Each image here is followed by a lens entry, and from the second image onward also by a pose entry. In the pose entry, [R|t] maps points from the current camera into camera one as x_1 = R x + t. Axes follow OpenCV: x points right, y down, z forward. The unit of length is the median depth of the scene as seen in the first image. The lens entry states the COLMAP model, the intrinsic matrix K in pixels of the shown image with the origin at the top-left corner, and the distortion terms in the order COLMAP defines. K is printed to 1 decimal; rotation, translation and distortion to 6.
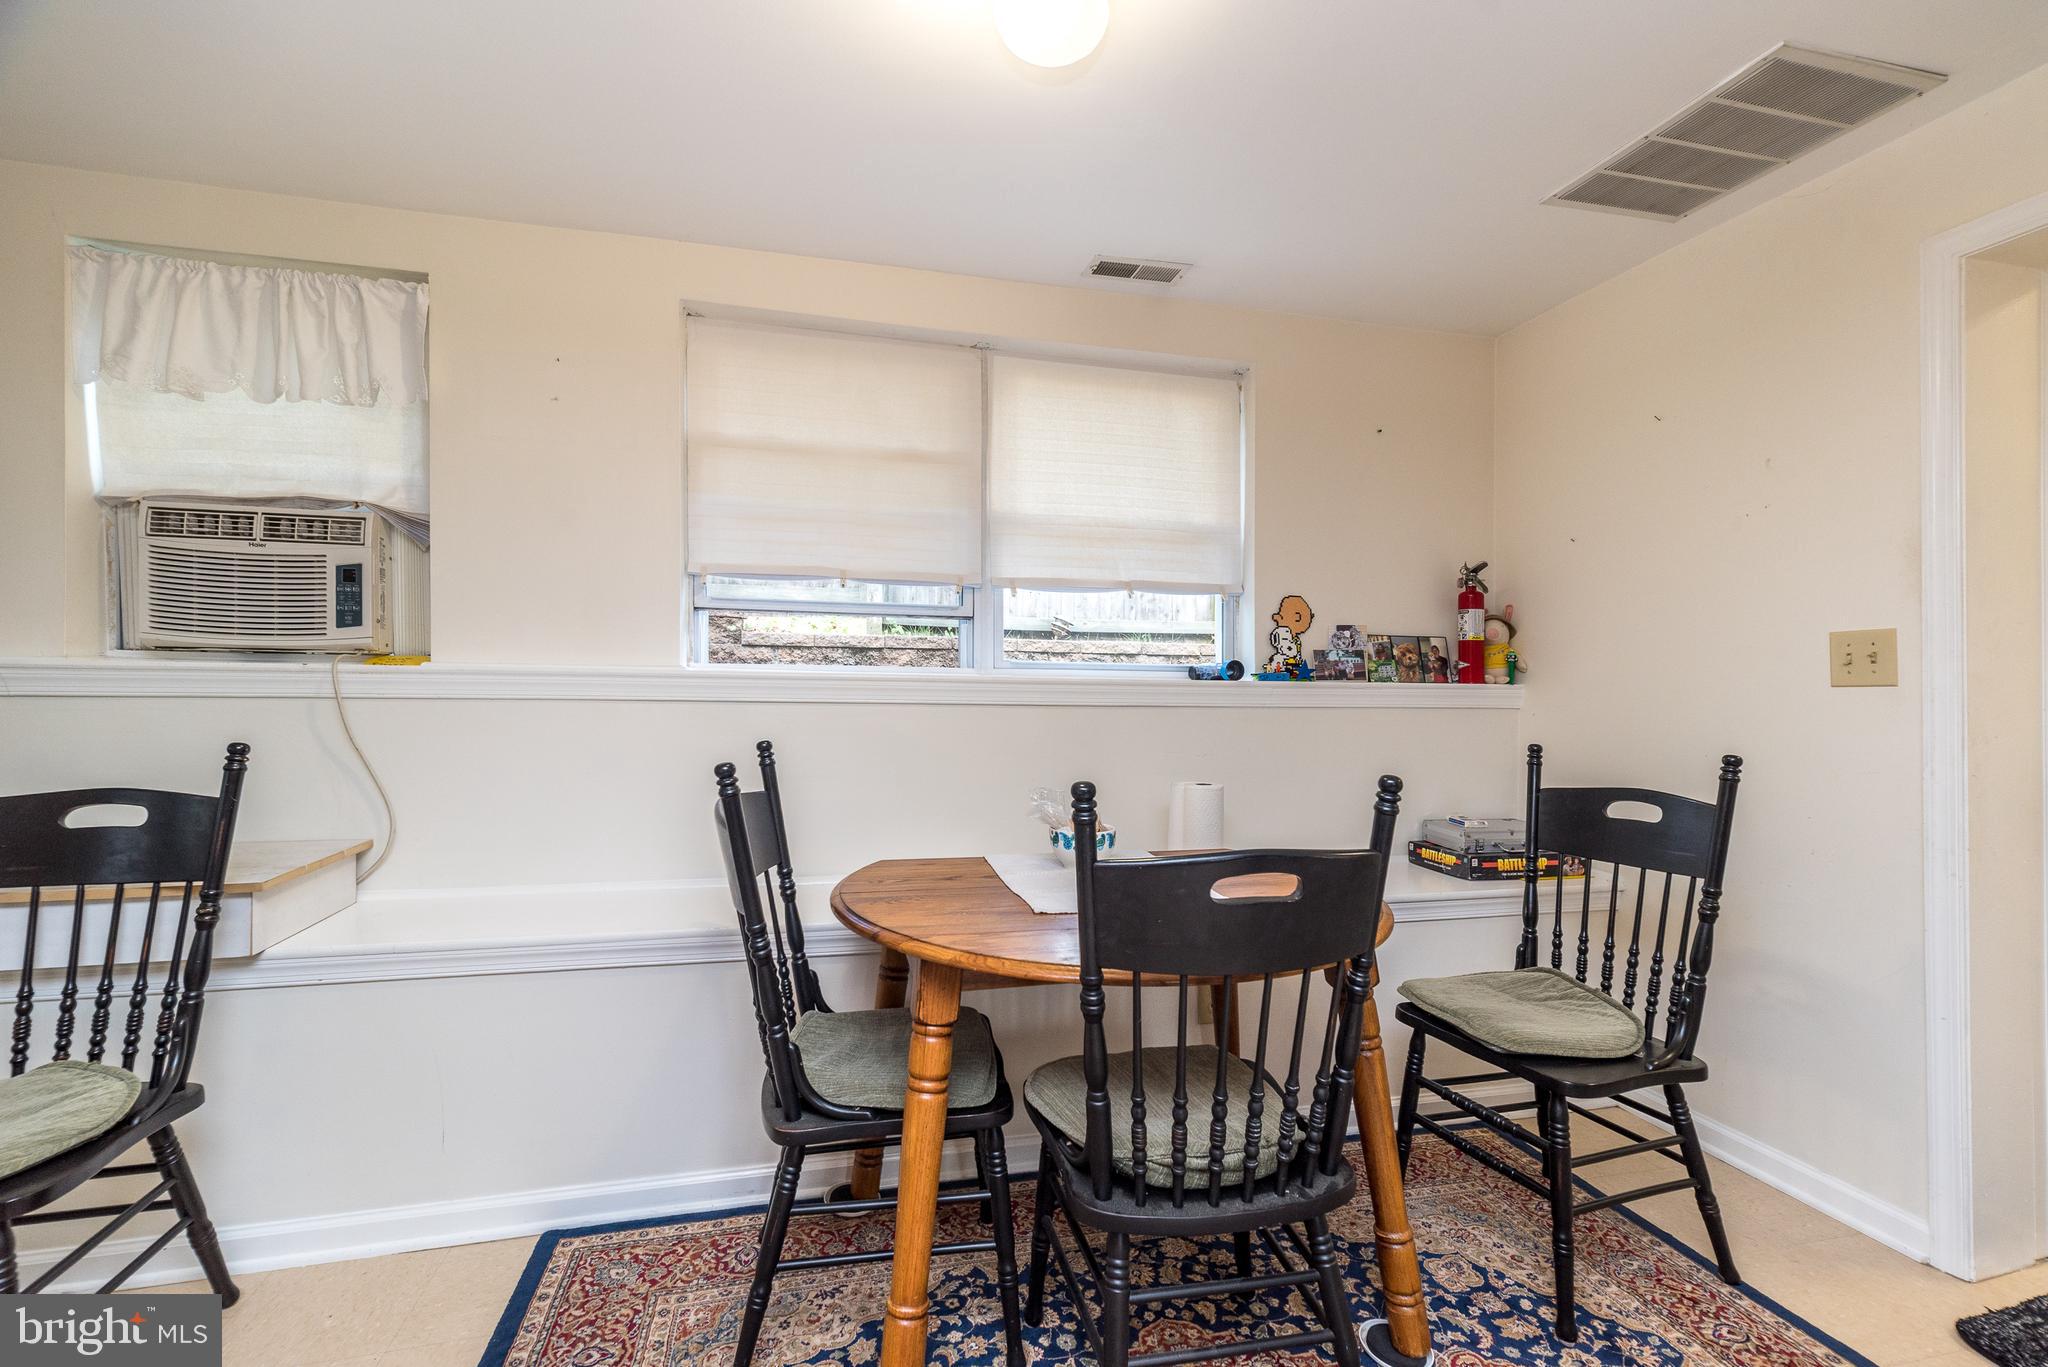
lens RADIAL K [[903.2, 0, 1027.1], [0, 903.2, 660.4], [0, 0, 1]] dist [0.008088, -0.000028]
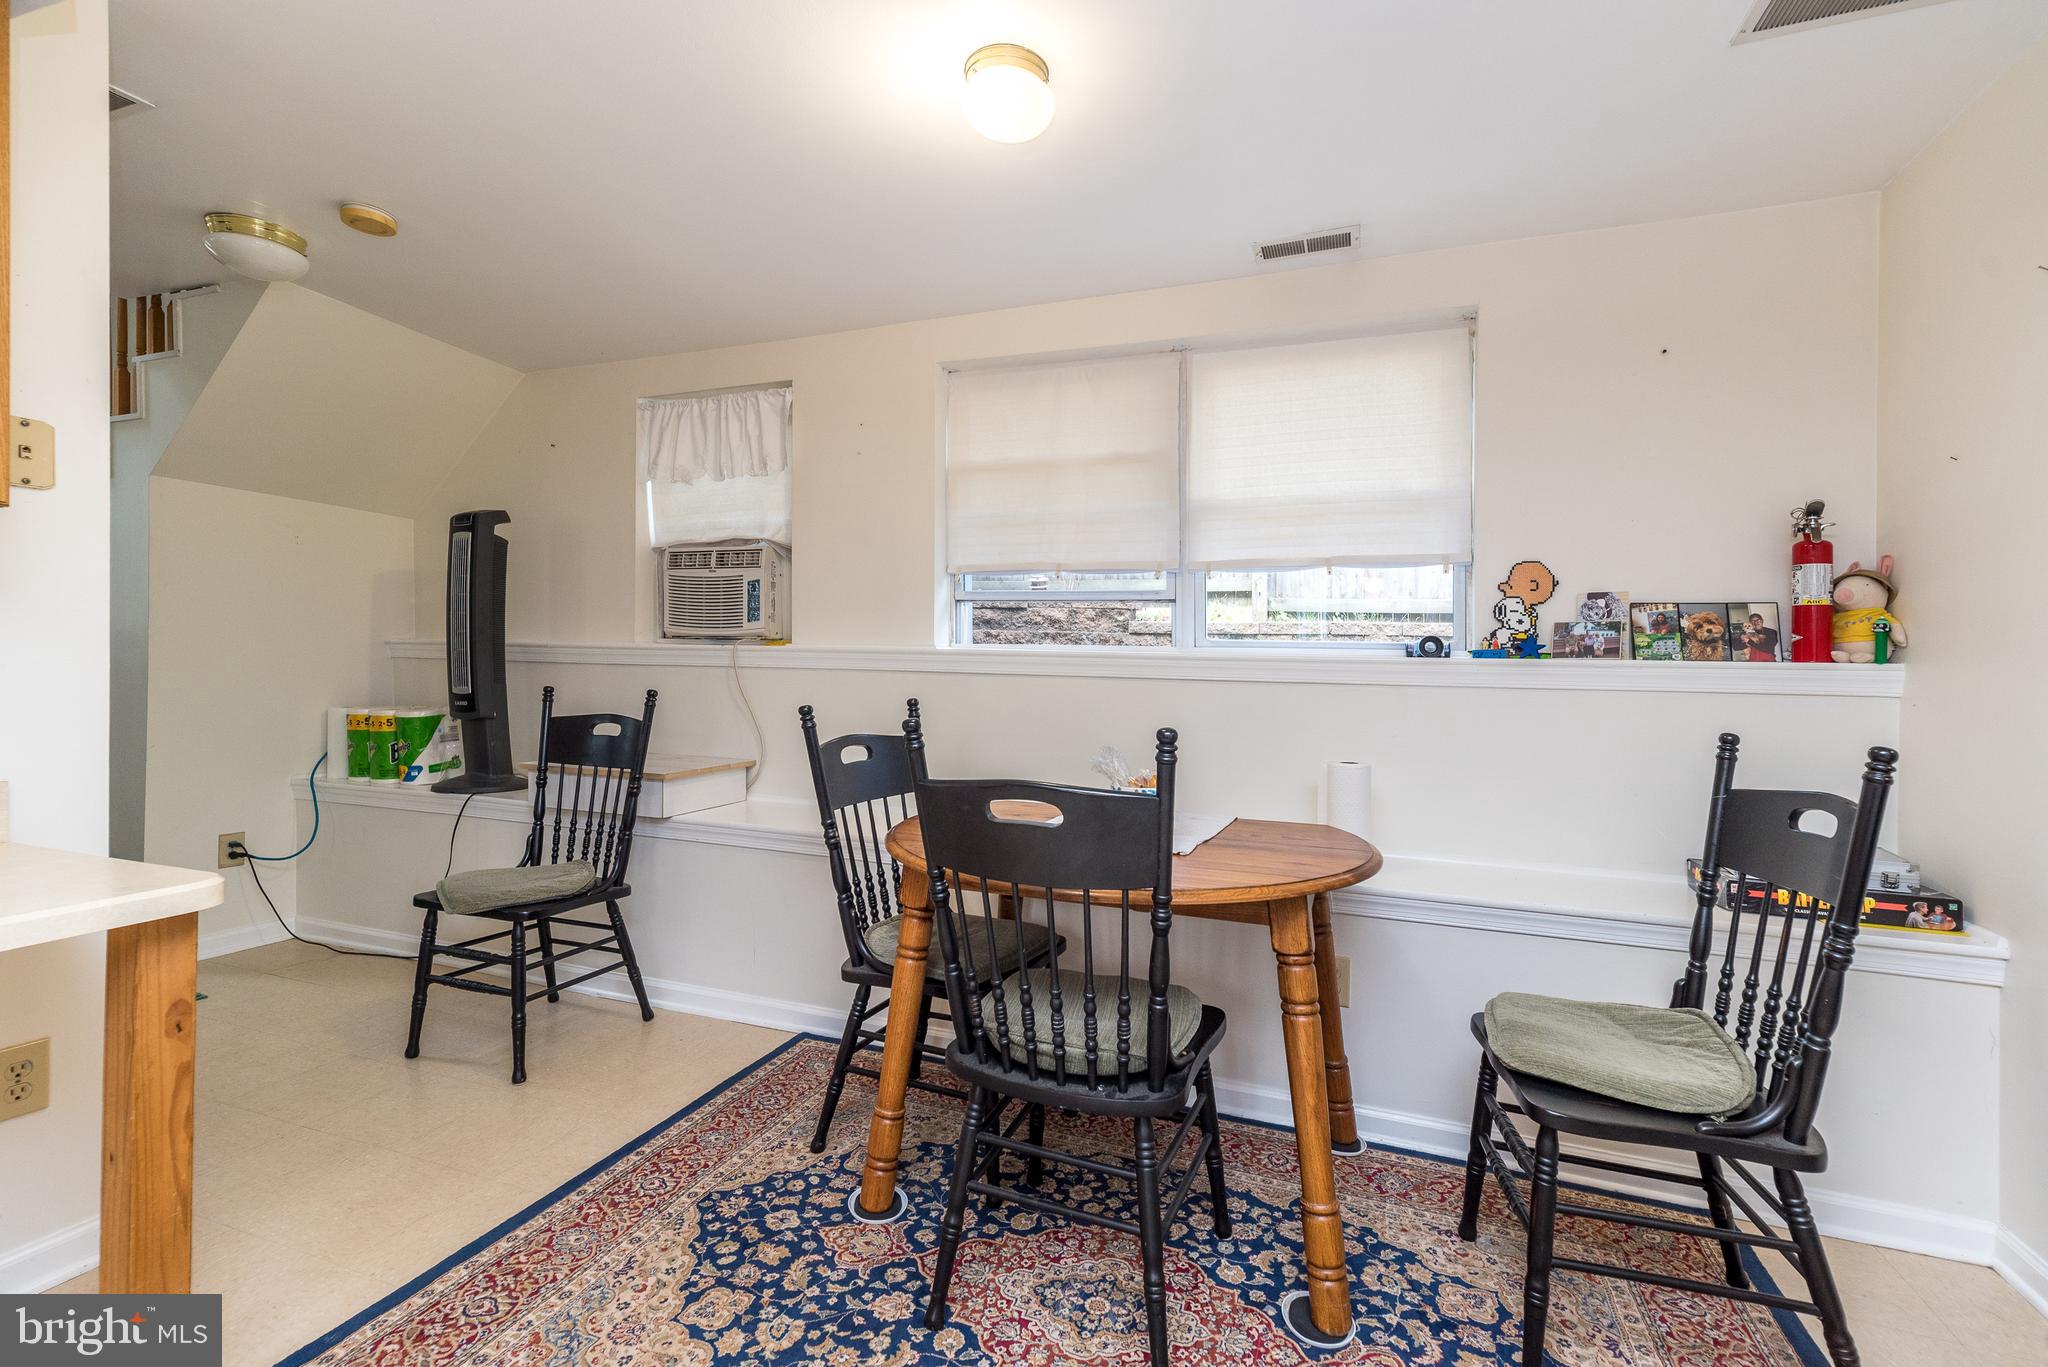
lens RADIAL K [[904.7, 0, 1027.8], [0, 904.7, 655.2], [0, 0, 1]] dist [0.007770, -0.000031]
pose [[0.824872, -0.003315, -0.565310, 0.433501], [0.004023, 0.999992, 0.000006, 0.019005], [0.565305, -0.002279, 0.824879, 0.004453]]
